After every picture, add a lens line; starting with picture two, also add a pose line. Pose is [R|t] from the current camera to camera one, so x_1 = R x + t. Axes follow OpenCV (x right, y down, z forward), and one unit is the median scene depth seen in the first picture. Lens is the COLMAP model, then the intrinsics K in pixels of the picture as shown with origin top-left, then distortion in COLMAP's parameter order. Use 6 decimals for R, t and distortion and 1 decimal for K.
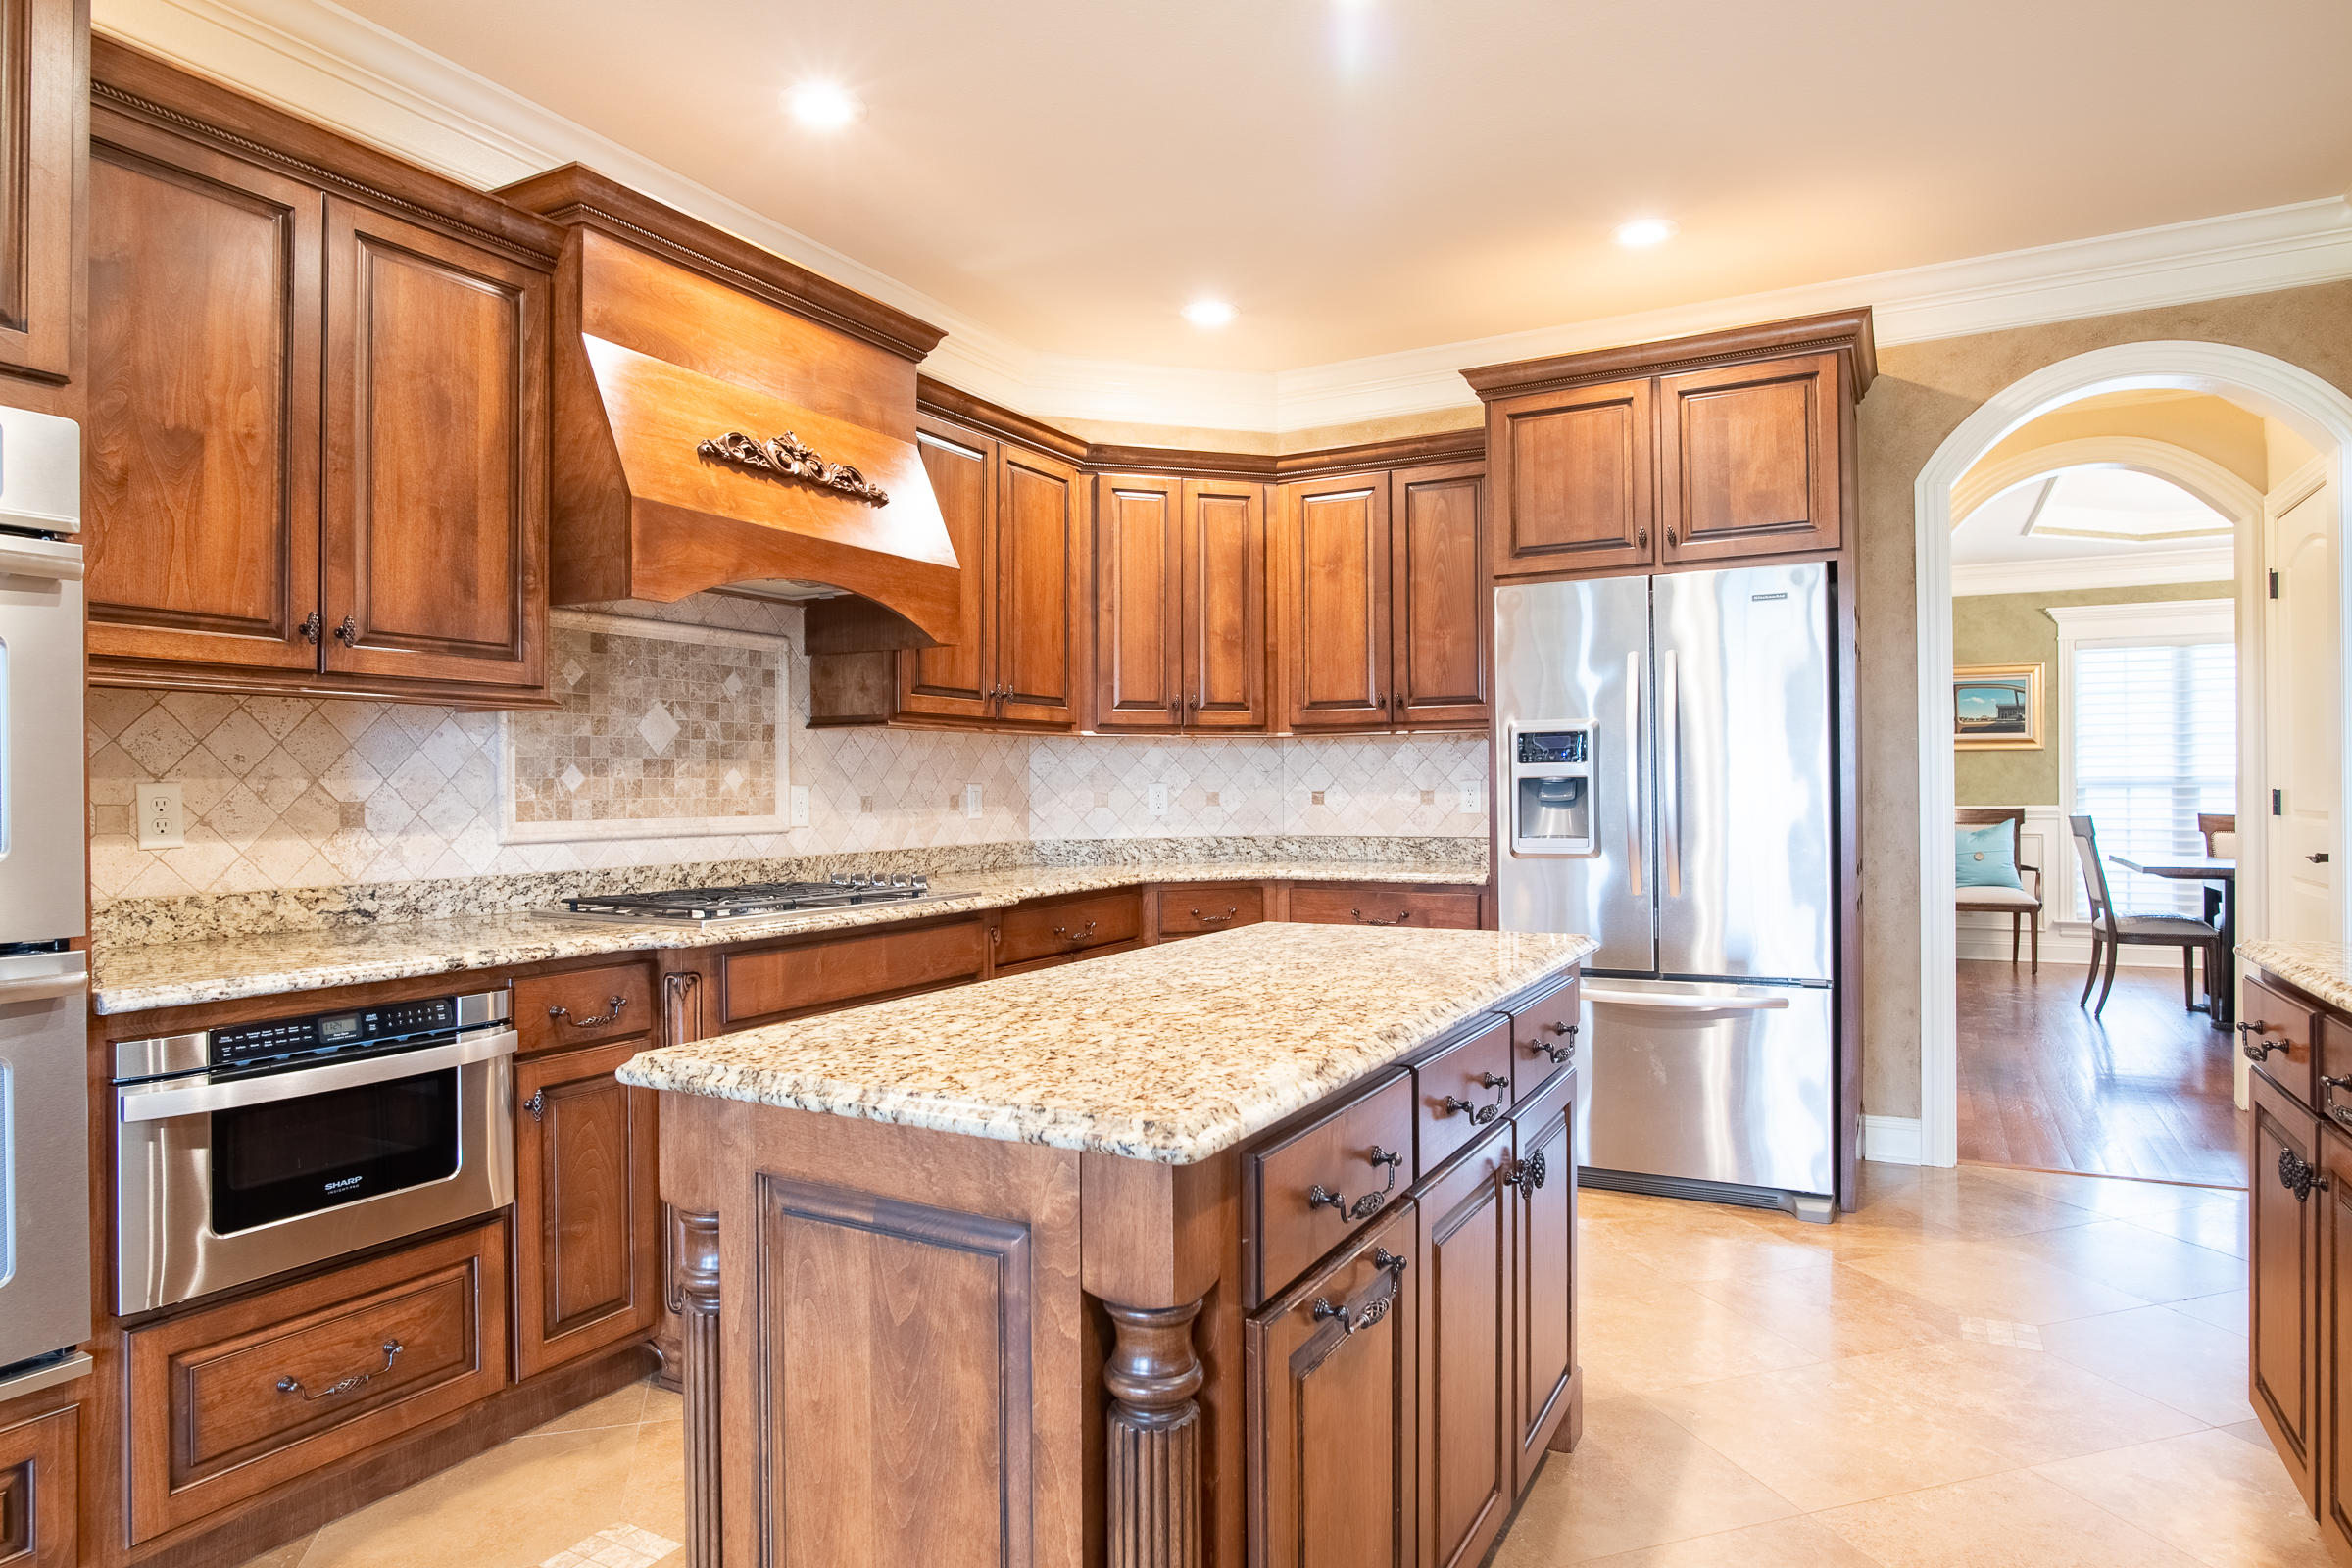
lens RADIAL K [[1352.5, 0, 1192.3], [0, 1352.5, 788.2], [0, 0, 1]] dist [-0.036450, 0.011724]
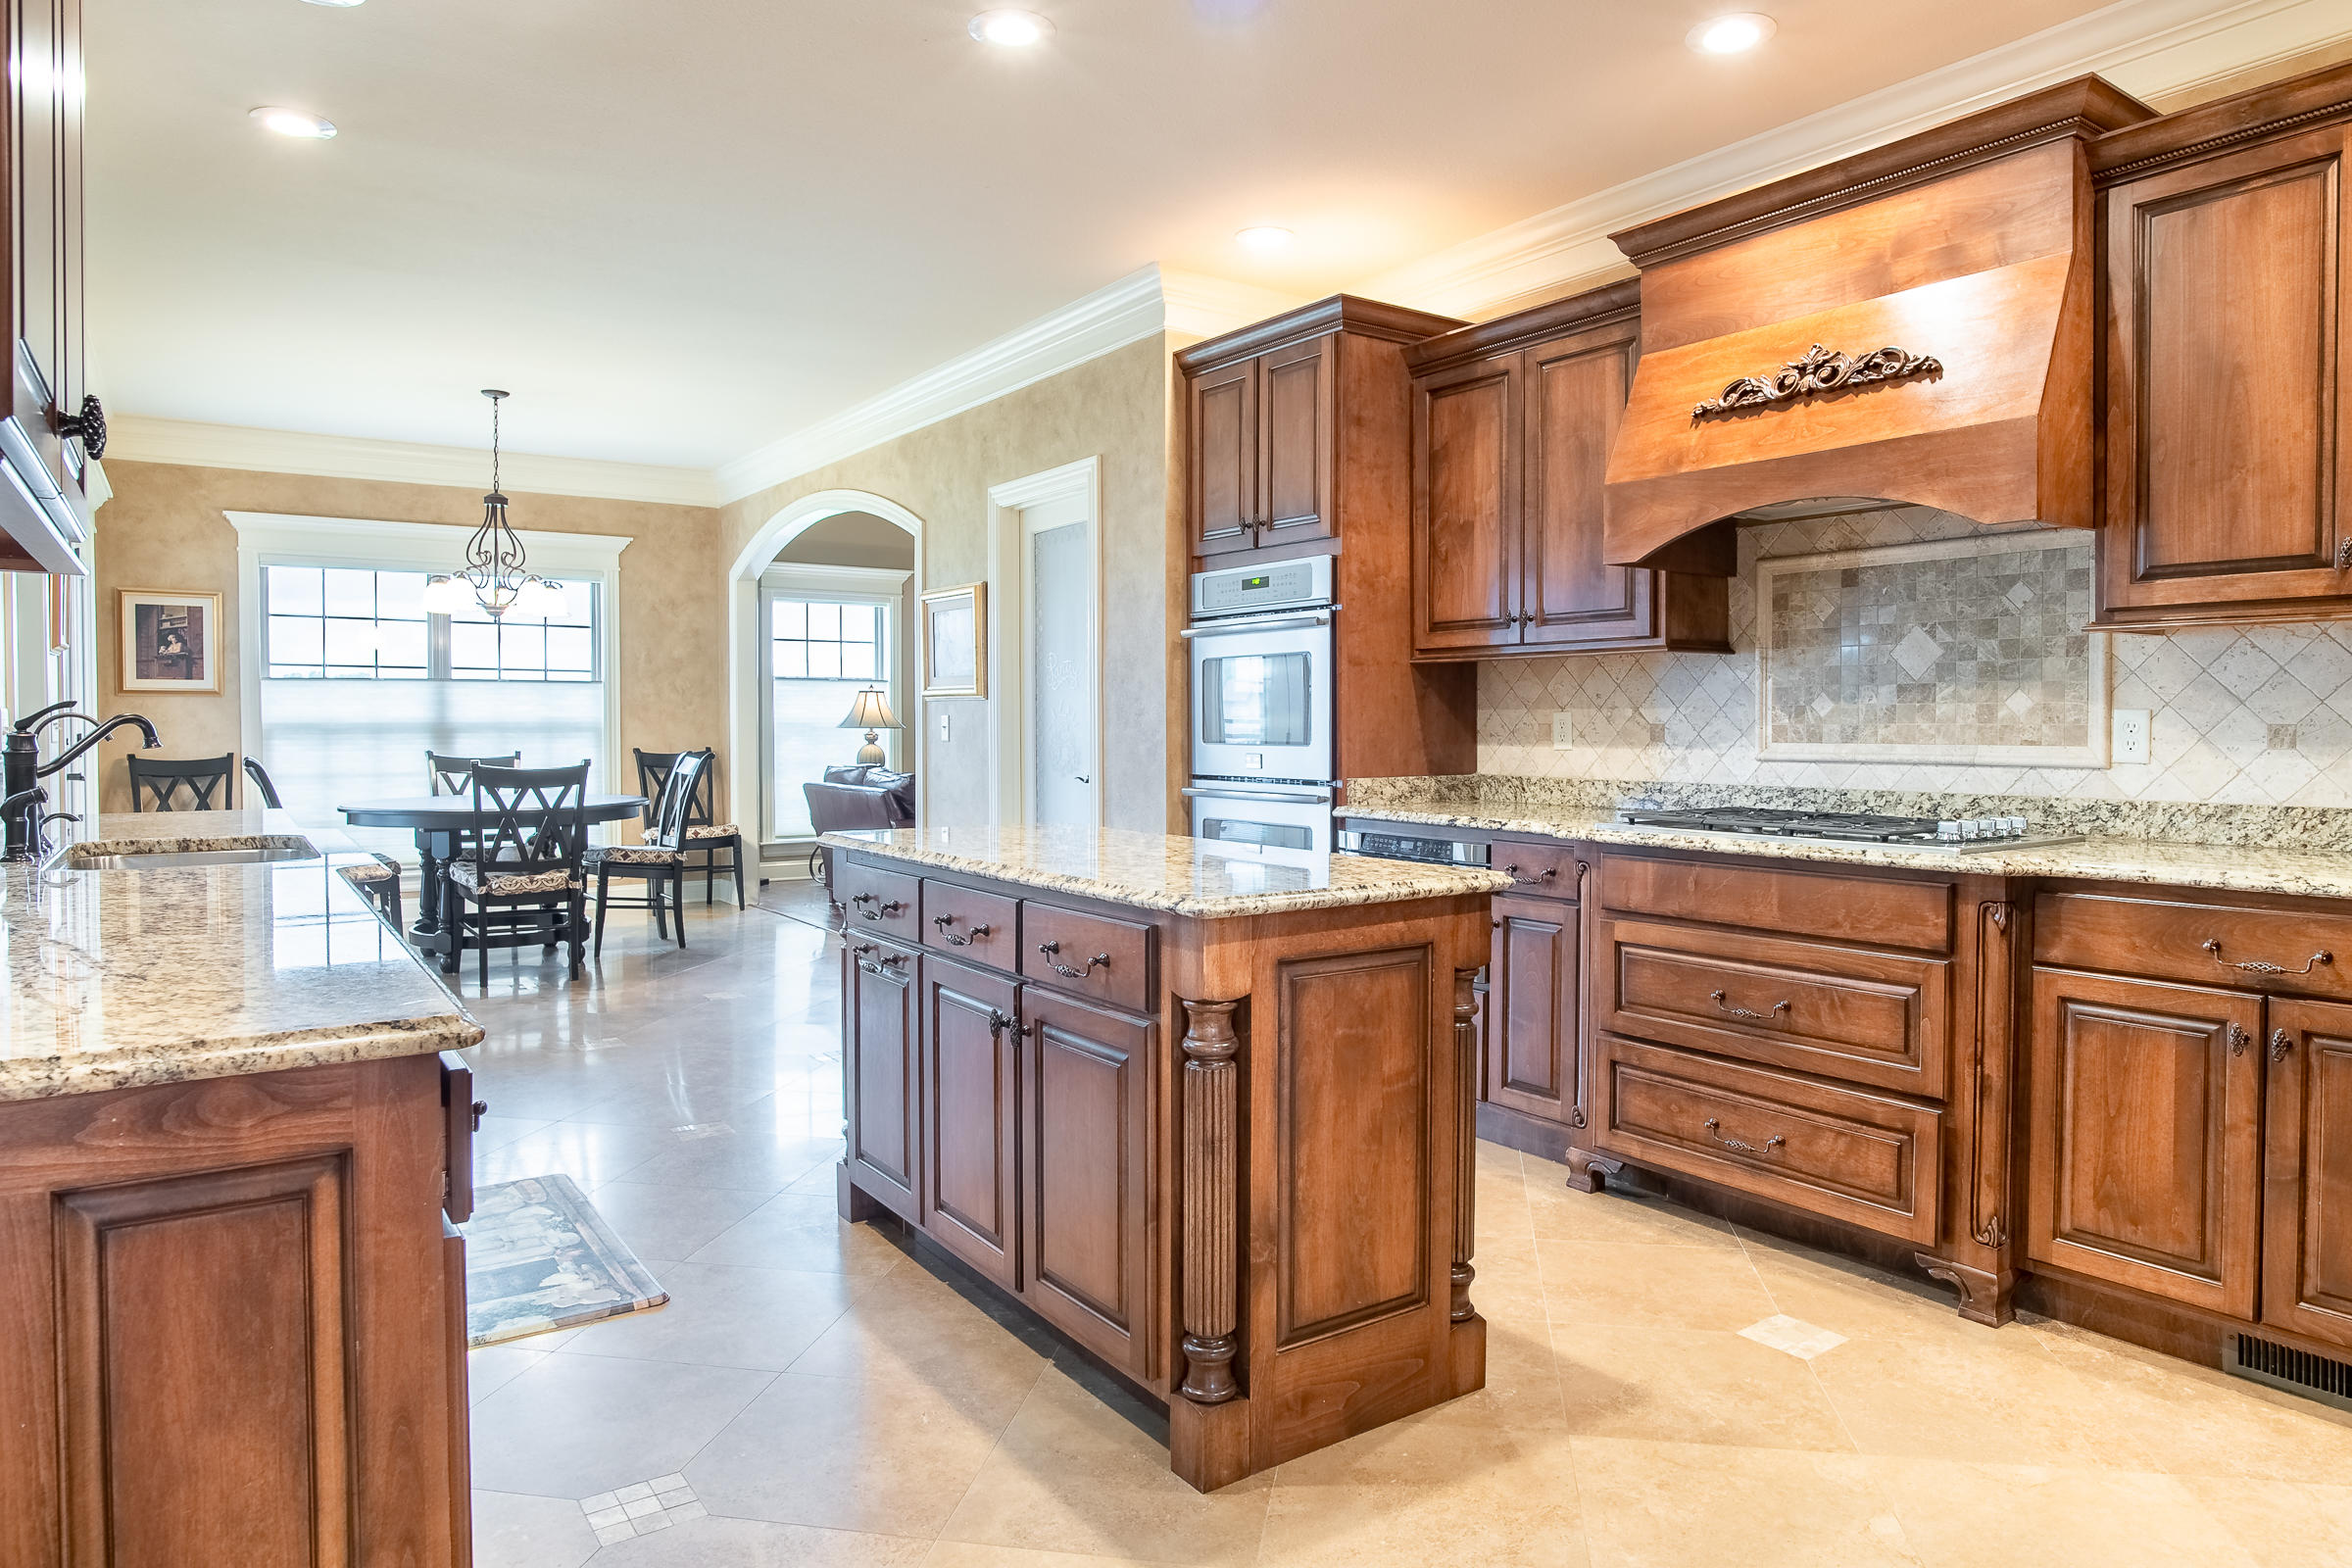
lens RADIAL K [[1352.5, 0, 1161.6], [0, 1352.5, 750.0], [0, 0, 1]] dist [-0.036450, 0.011724]
pose [[-0.446044, 0.025487, -0.894648, 0.690872], [0.005093, 0.999651, 0.025939, -0.001652], [0.894997, 0.007013, -0.446018, 0.897548]]
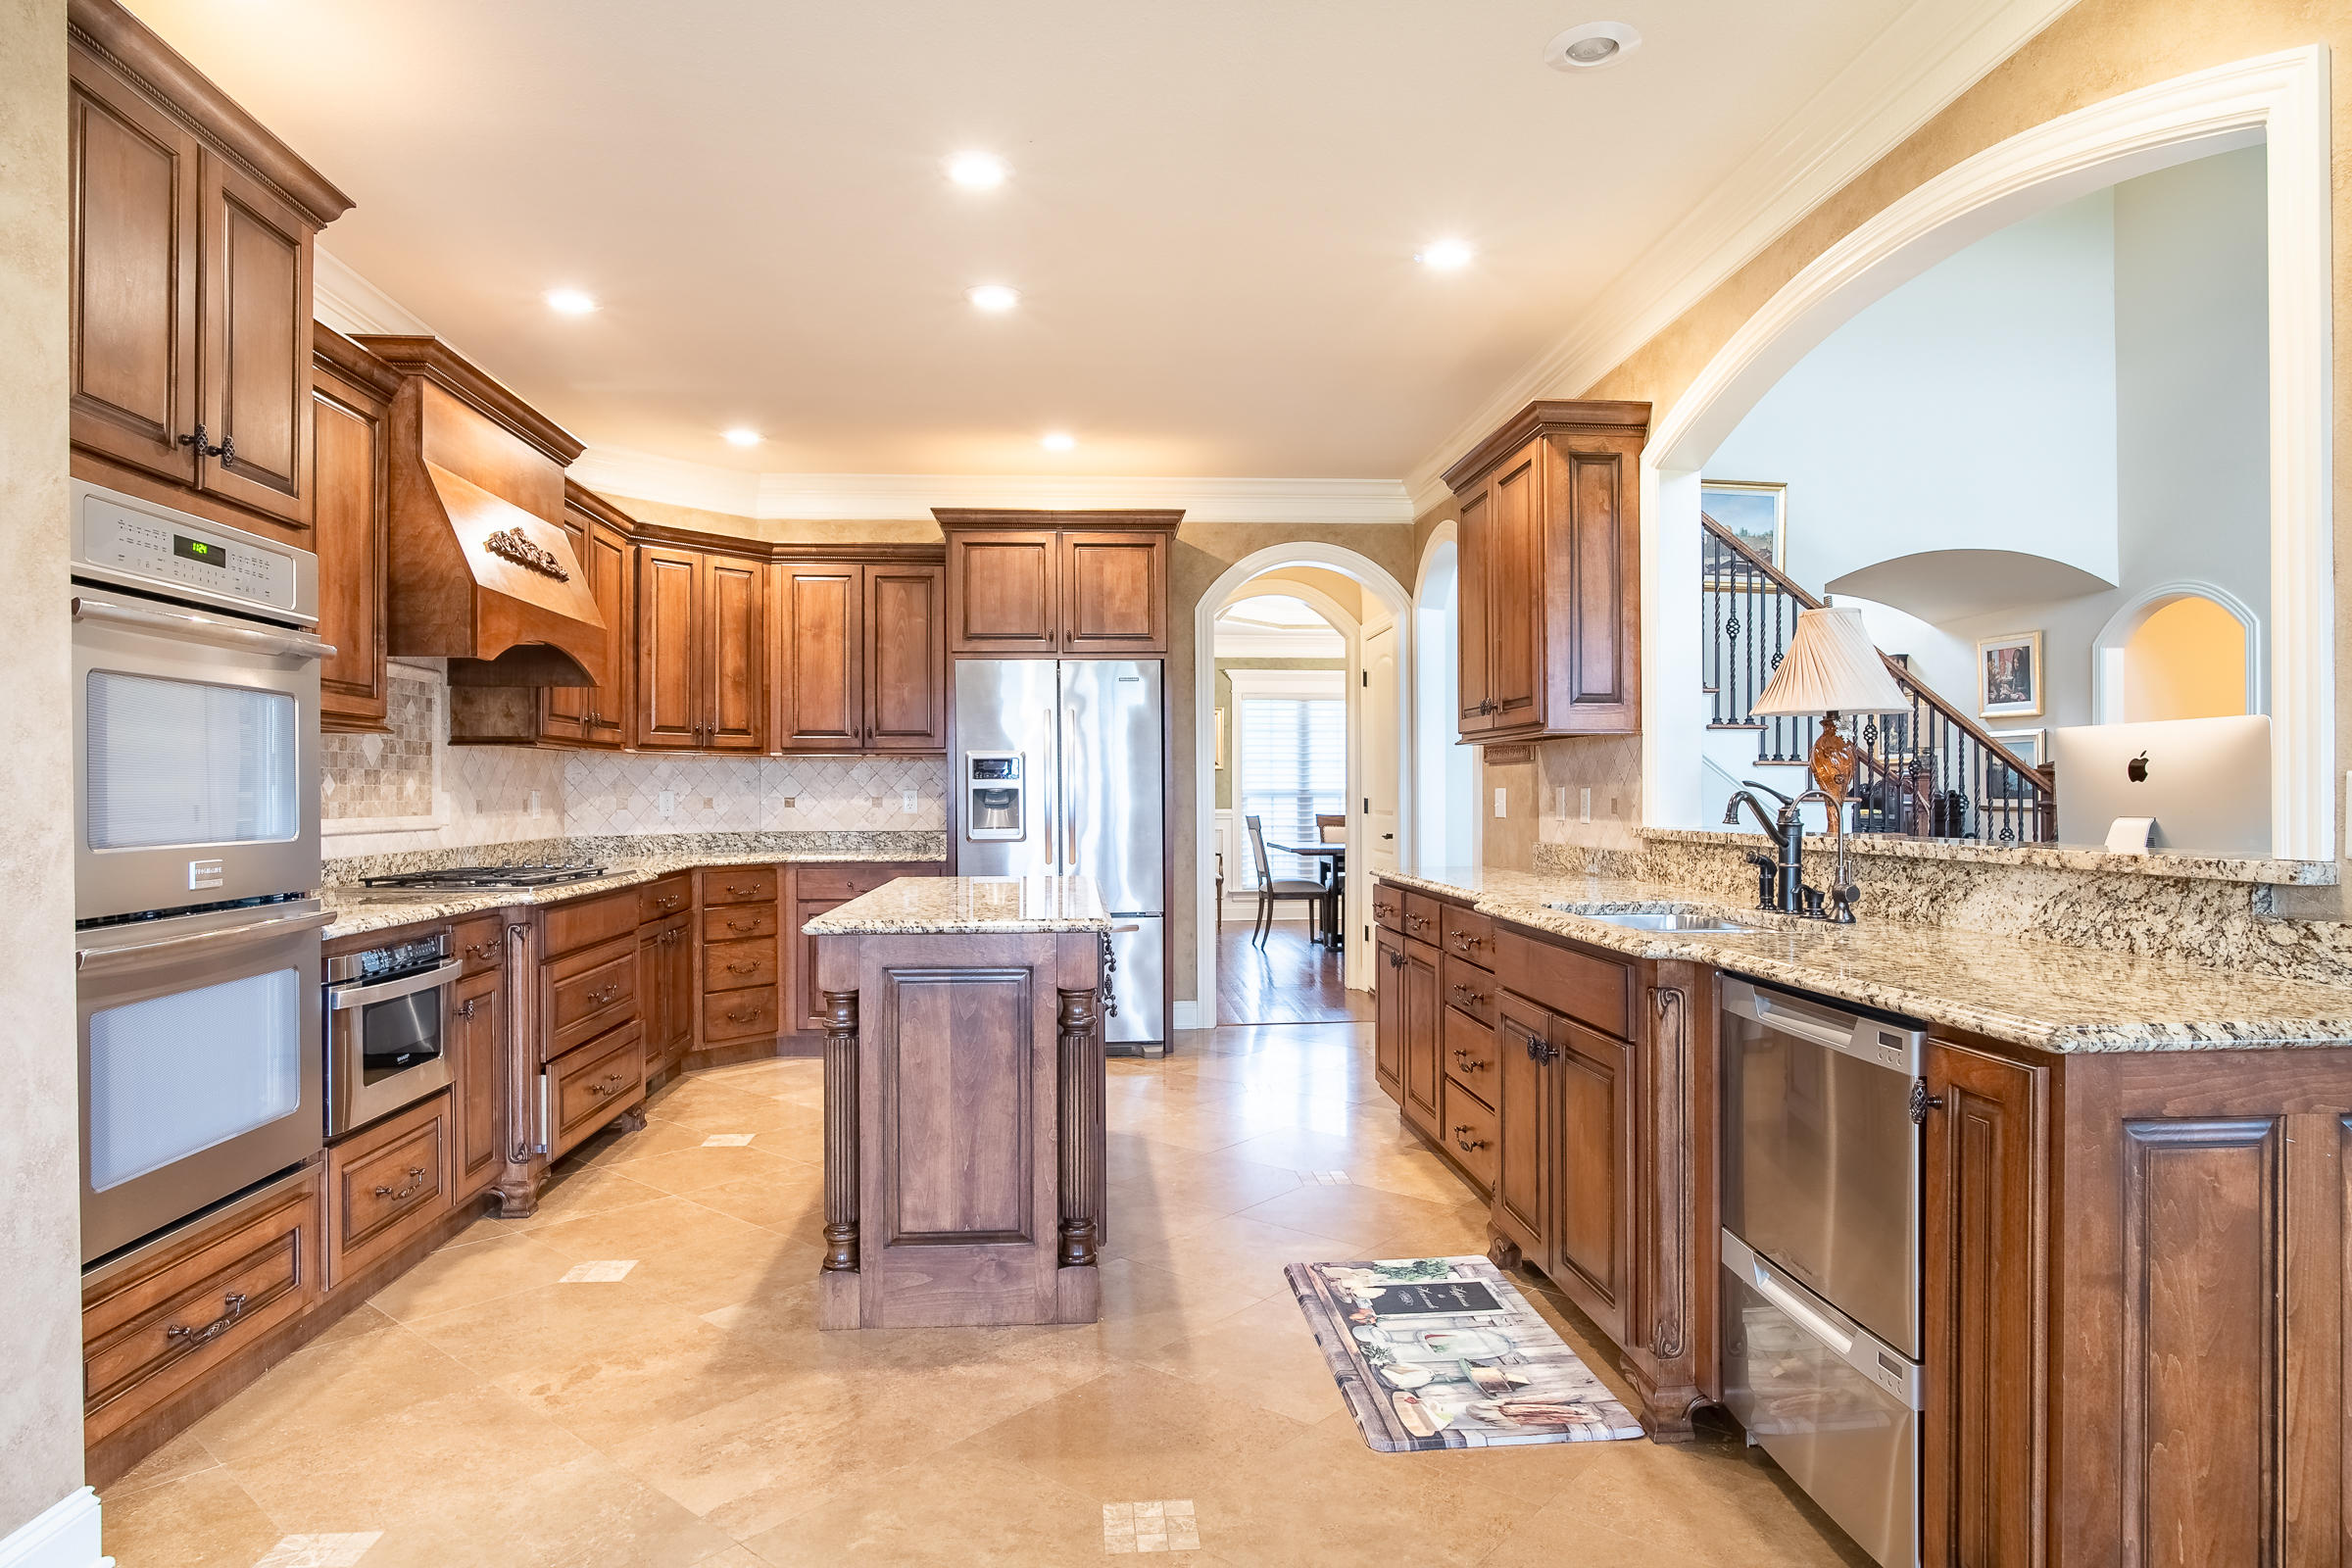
lens RADIAL K [[1352.5, 0, 1187.6], [0, 1352.5, 797.0], [0, 0, 1]] dist [-0.036450, 0.011724]
pose [[0.837543, 0.003107, 0.546362, -0.418650], [-0.003555, 0.999994, -0.000237, 0.001031], [-0.546359, -0.001744, 0.837549, -0.427411]]
